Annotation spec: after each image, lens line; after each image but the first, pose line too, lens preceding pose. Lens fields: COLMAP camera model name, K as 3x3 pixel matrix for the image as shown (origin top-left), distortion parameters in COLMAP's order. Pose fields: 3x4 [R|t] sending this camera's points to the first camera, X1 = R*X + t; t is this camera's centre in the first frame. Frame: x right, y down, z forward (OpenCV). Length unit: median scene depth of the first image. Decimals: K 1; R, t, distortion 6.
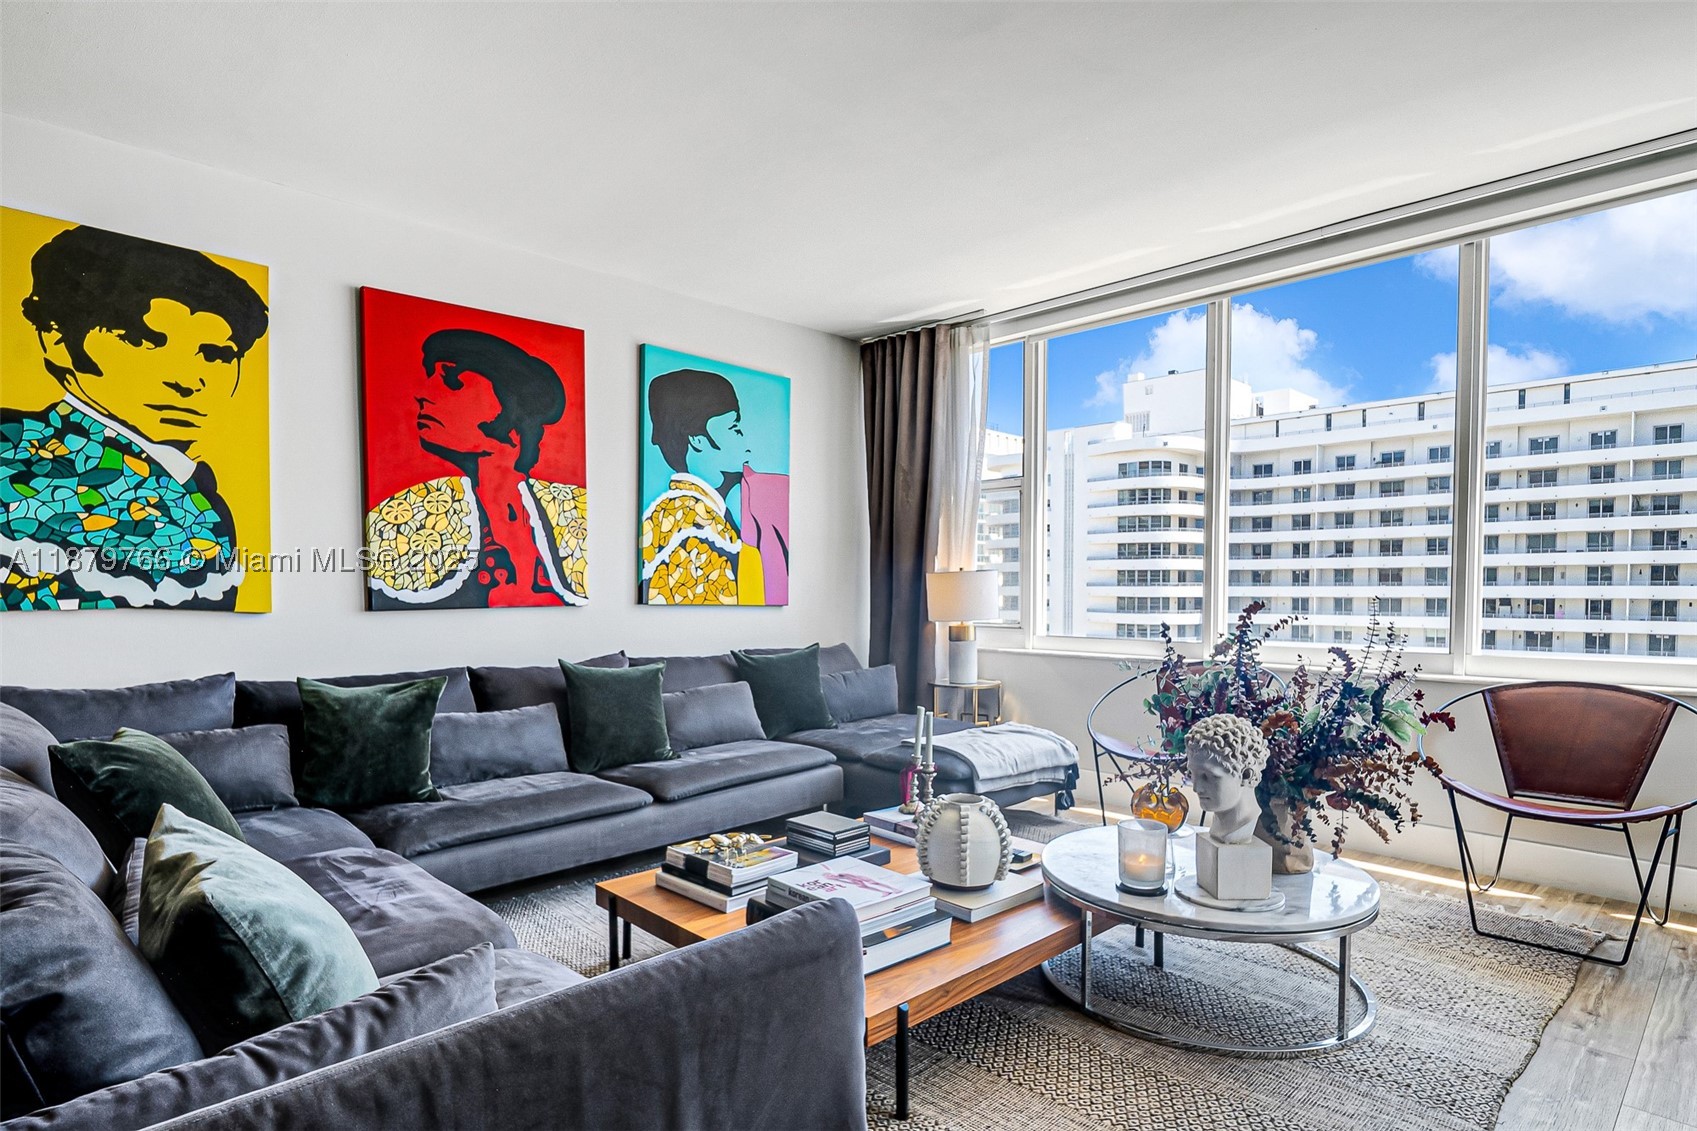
lens RADIAL K [[922.4, 0, 851.0], [0, 922.4, 635.6], [0, 0, 1]] dist [-0.001763, -0.001106]
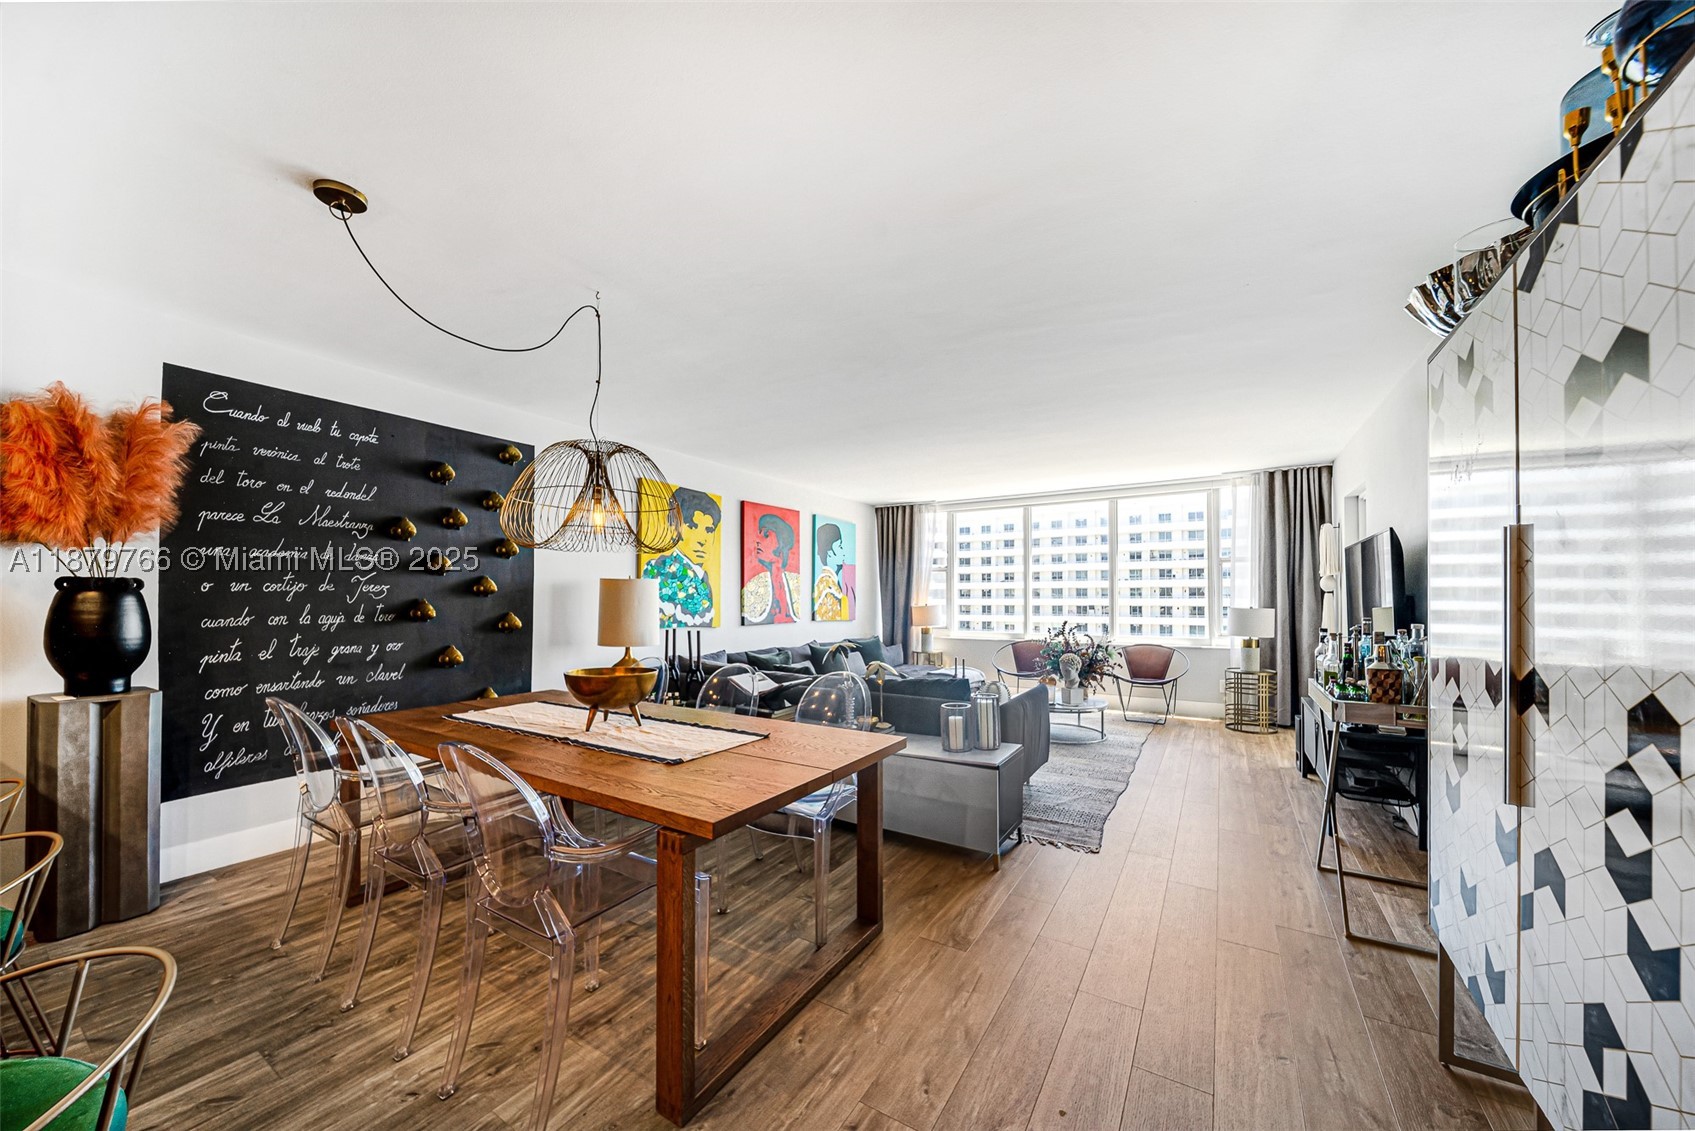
lens RADIAL K [[621.2, 0, 858.7], [0, 621.2, 596.8], [0, 0, 1]] dist [0.000332, -0.000054]
pose [[0.965419, -0.000563, 0.260701, -0.556522], [0.014803, 0.998503, -0.052662, -0.010276], [-0.260281, 0.054700, 0.963982, -0.618555]]
